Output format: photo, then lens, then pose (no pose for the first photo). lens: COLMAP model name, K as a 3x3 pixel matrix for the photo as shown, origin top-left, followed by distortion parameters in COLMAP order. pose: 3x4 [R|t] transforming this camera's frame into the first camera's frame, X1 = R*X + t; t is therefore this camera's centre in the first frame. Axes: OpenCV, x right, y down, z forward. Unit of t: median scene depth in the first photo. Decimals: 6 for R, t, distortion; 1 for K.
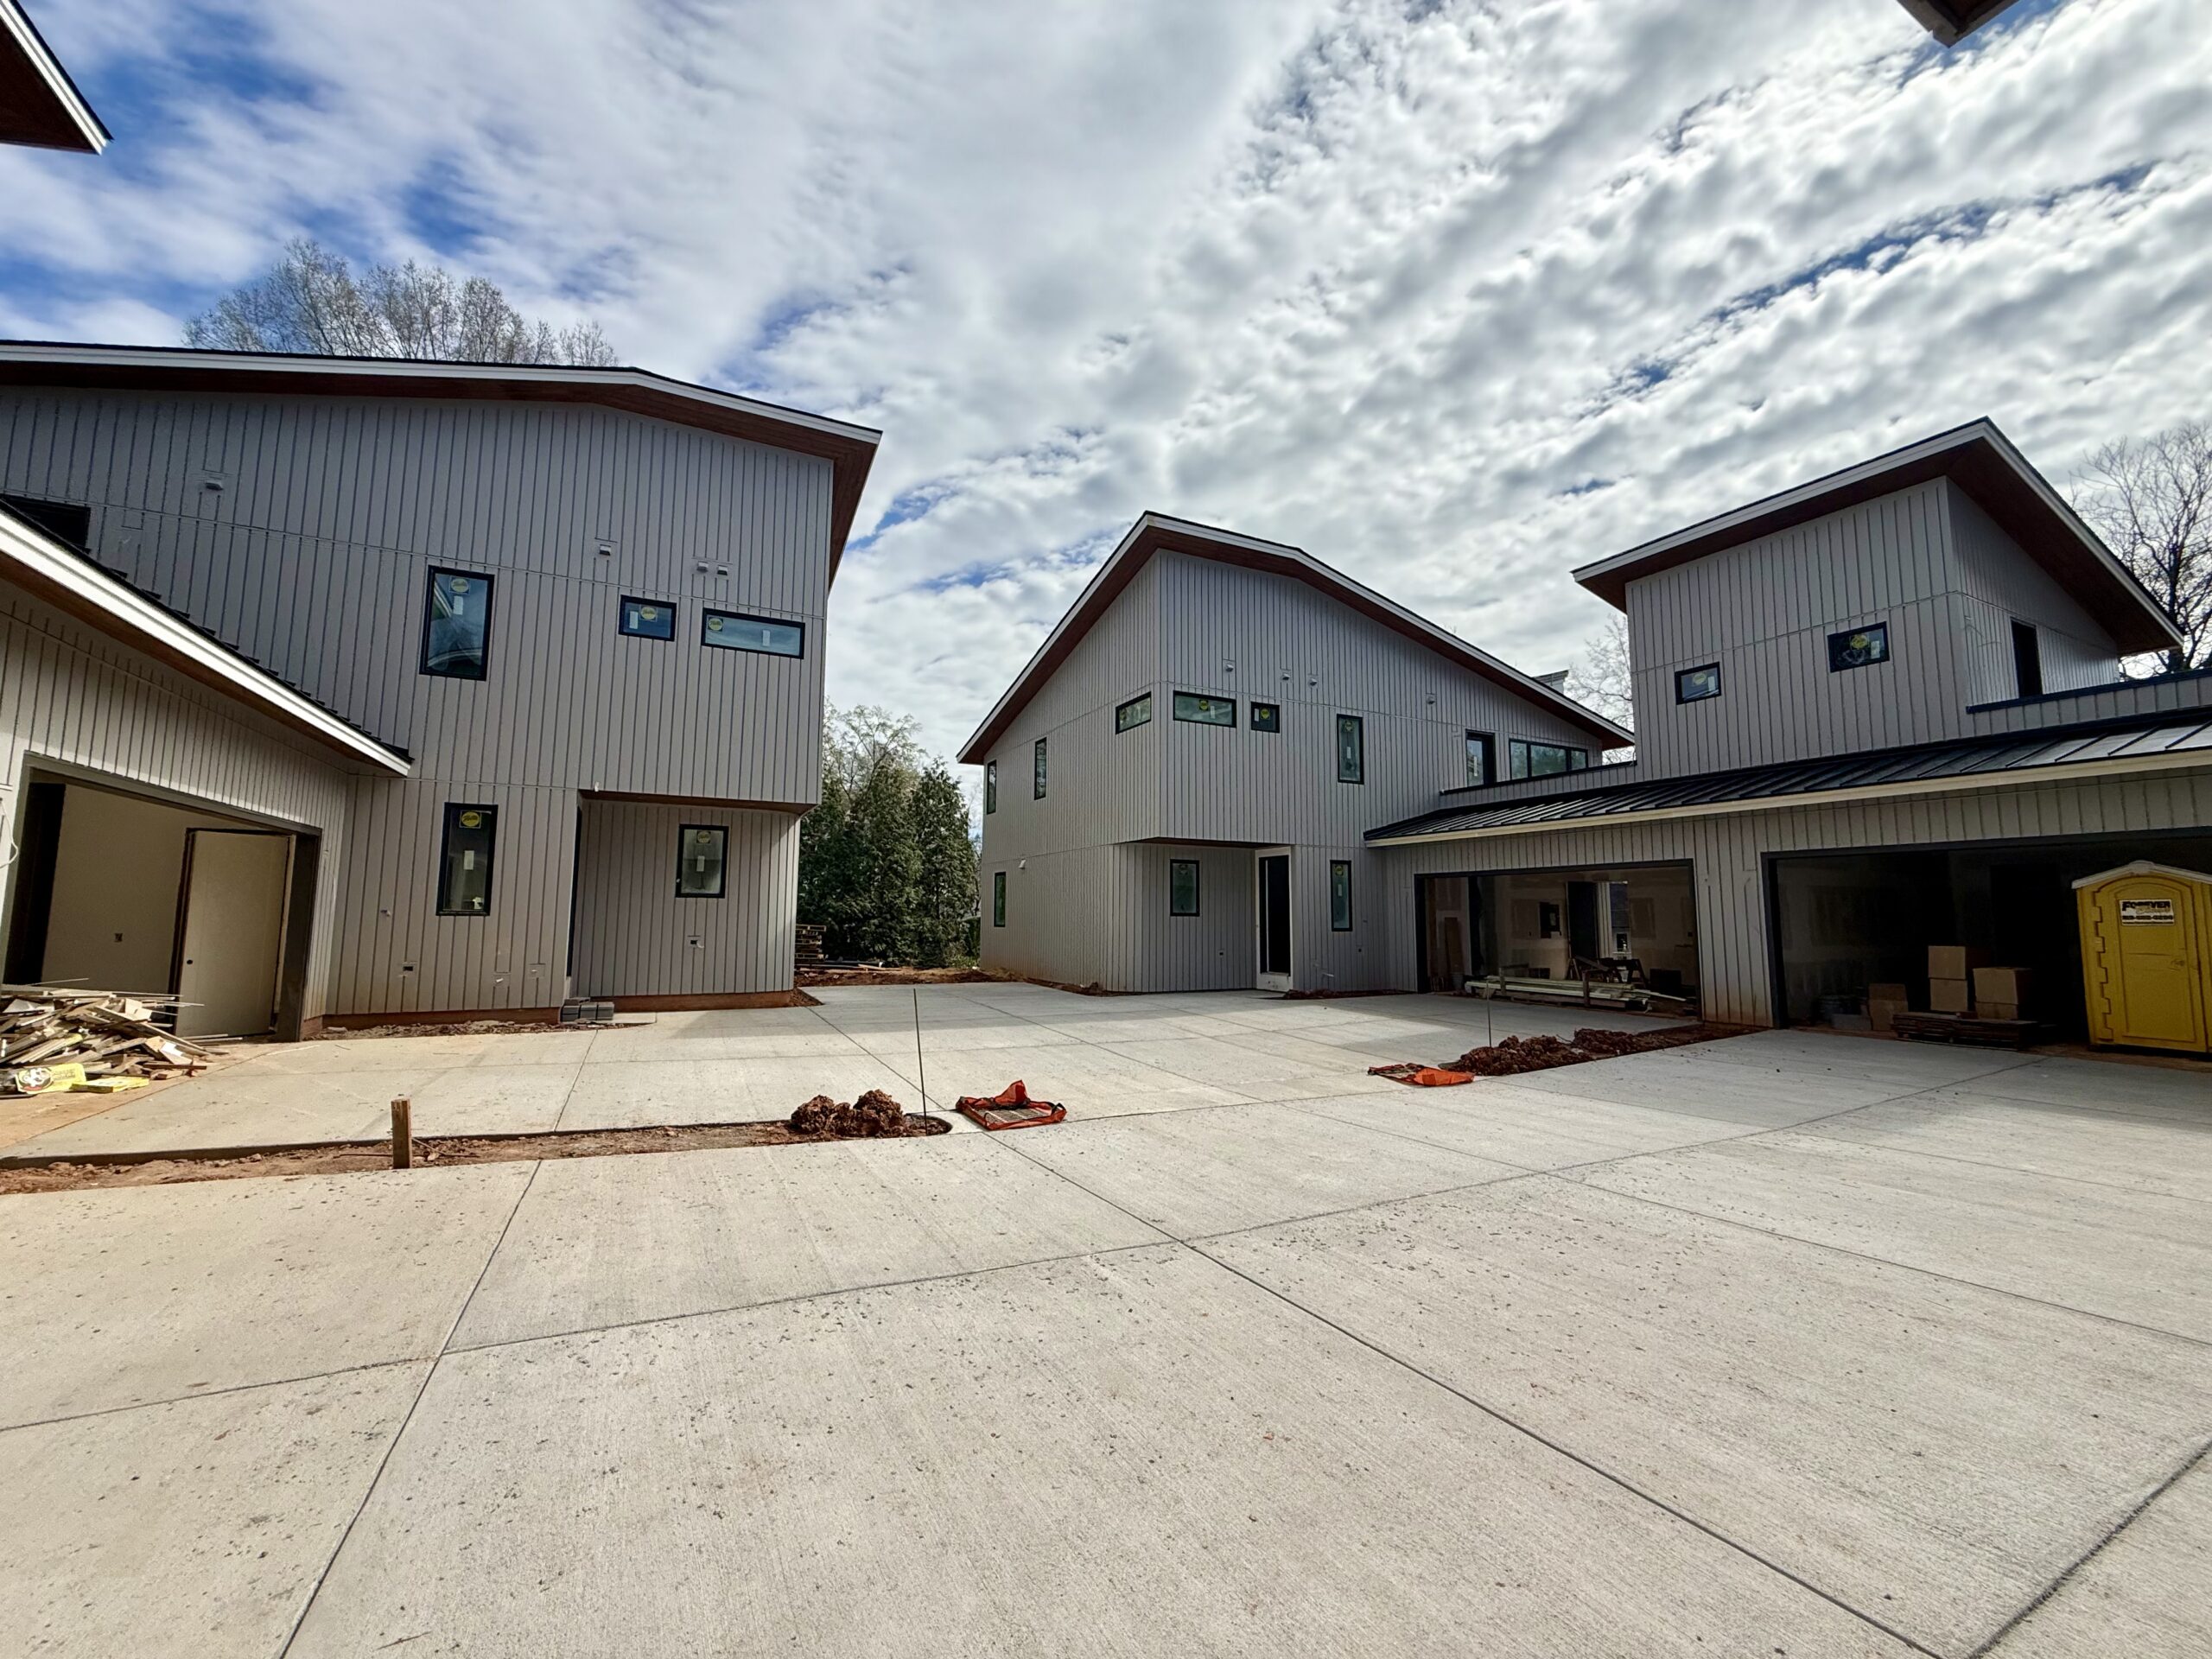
lens RADIAL K [[877.1, 0, 1099.1], [0, 877.1, 827.1], [0, 0, 1]] dist [-0.001773, 0.000261]
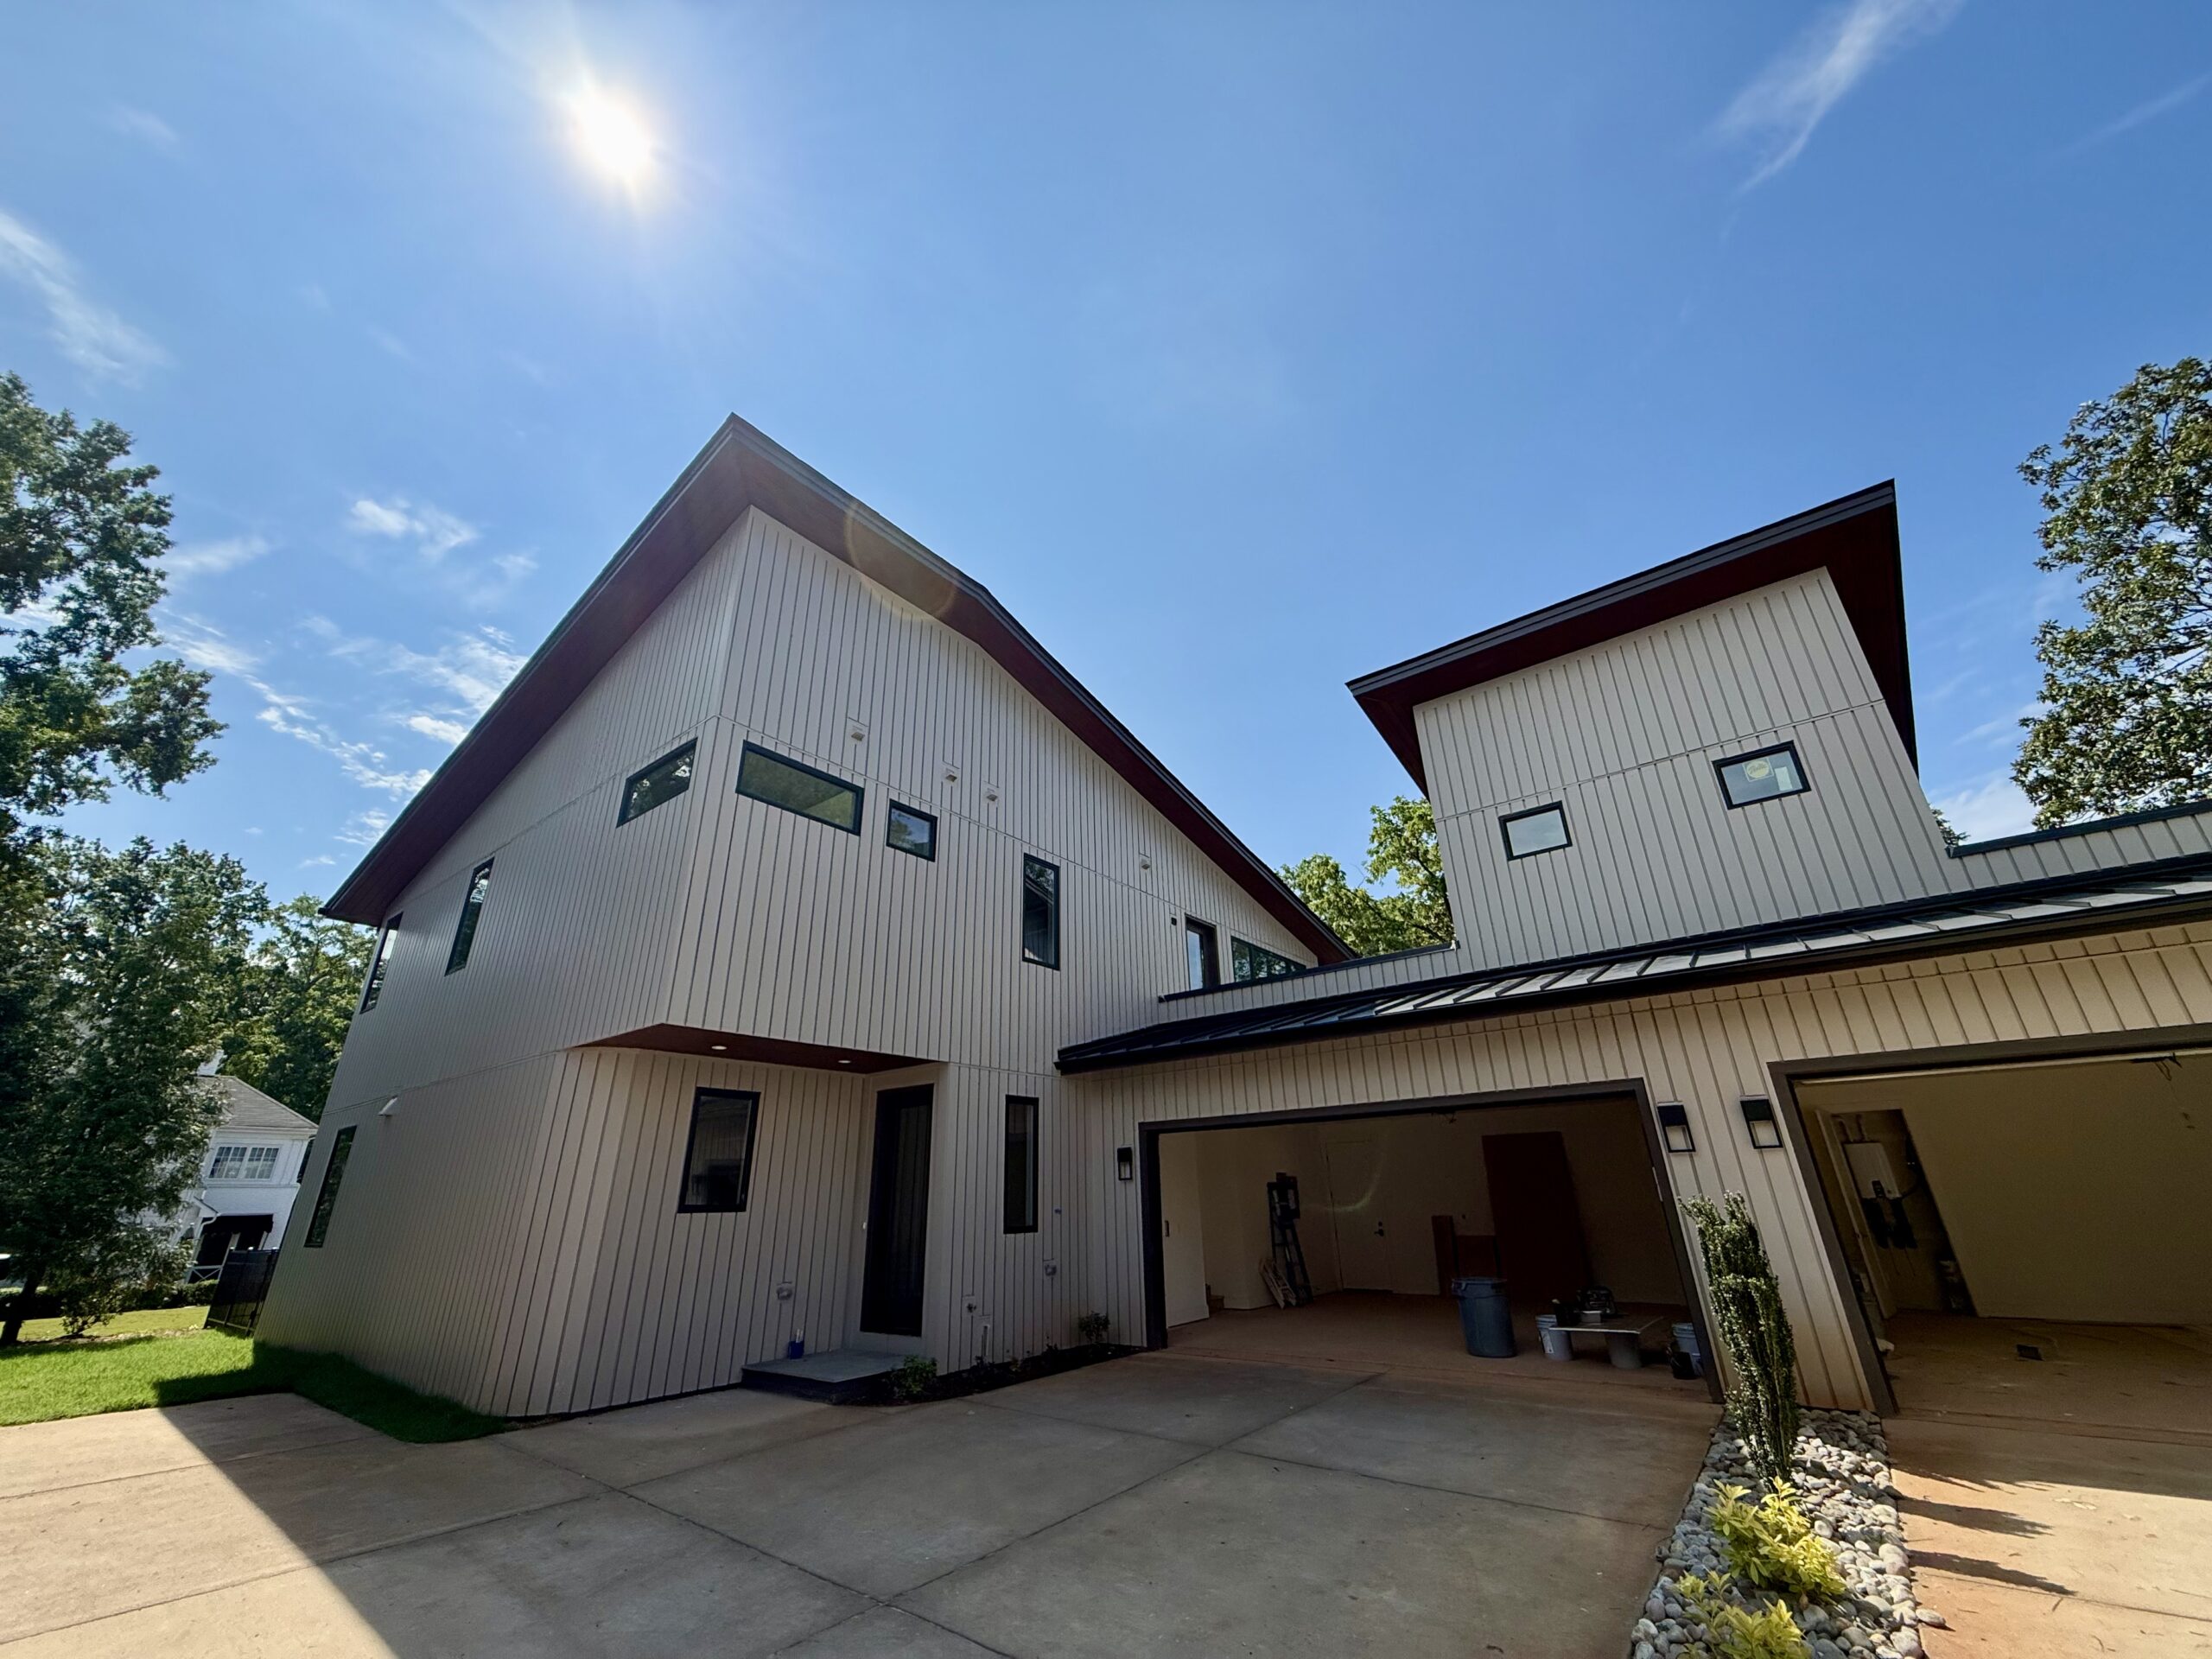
lens RADIAL K [[878.4, 0, 1108.3], [0, 878.4, 804.1], [0, 0, 1]] dist [-0.003577, -0.000156]
pose [[0.901477, 0.145227, 0.407736, 0.086213], [-0.017815, 0.953680, -0.300294, 0.035364], [-0.432460, 0.263444, 0.862308, 0.561987]]
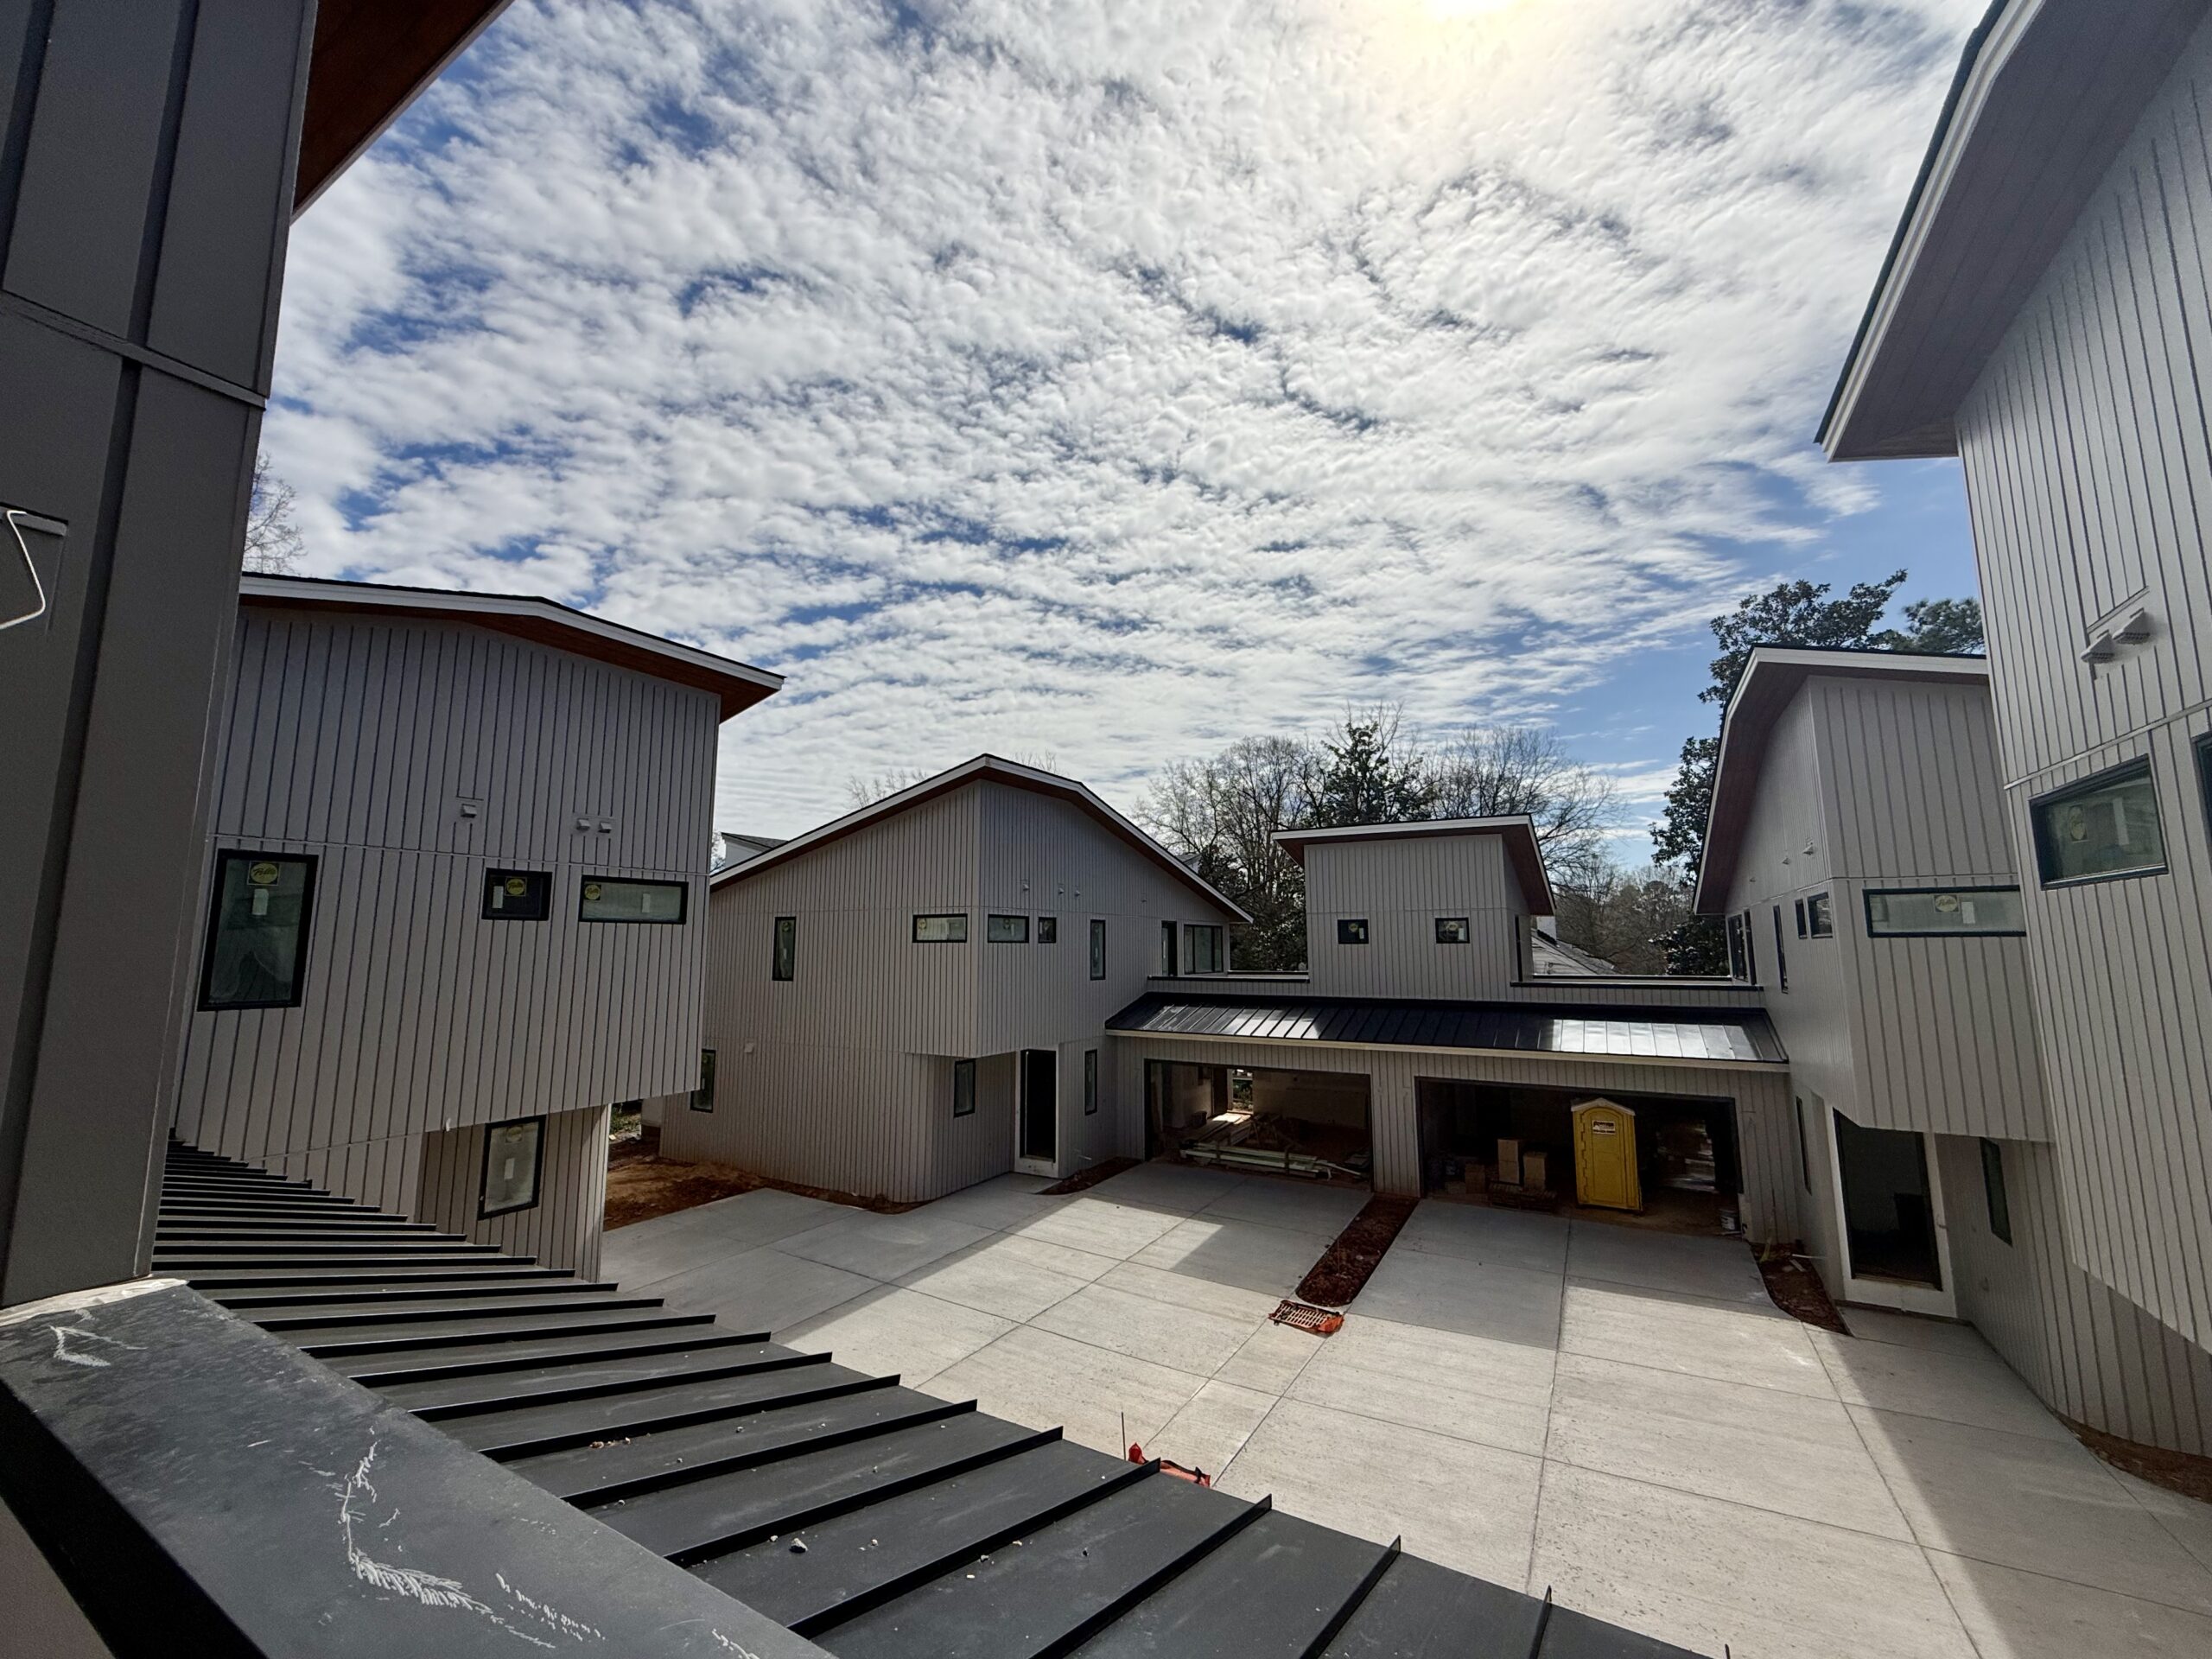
lens RADIAL K [[877.1, 0, 1099.1], [0, 877.1, 827.1], [0, 0, 1]] dist [-0.001773, 0.000261]
pose [[0.841005, 0.065423, 0.537057, -0.456908], [-0.049837, 0.997809, -0.043509, -0.265314], [-0.538727, 0.009826, 0.842423, 0.031913]]
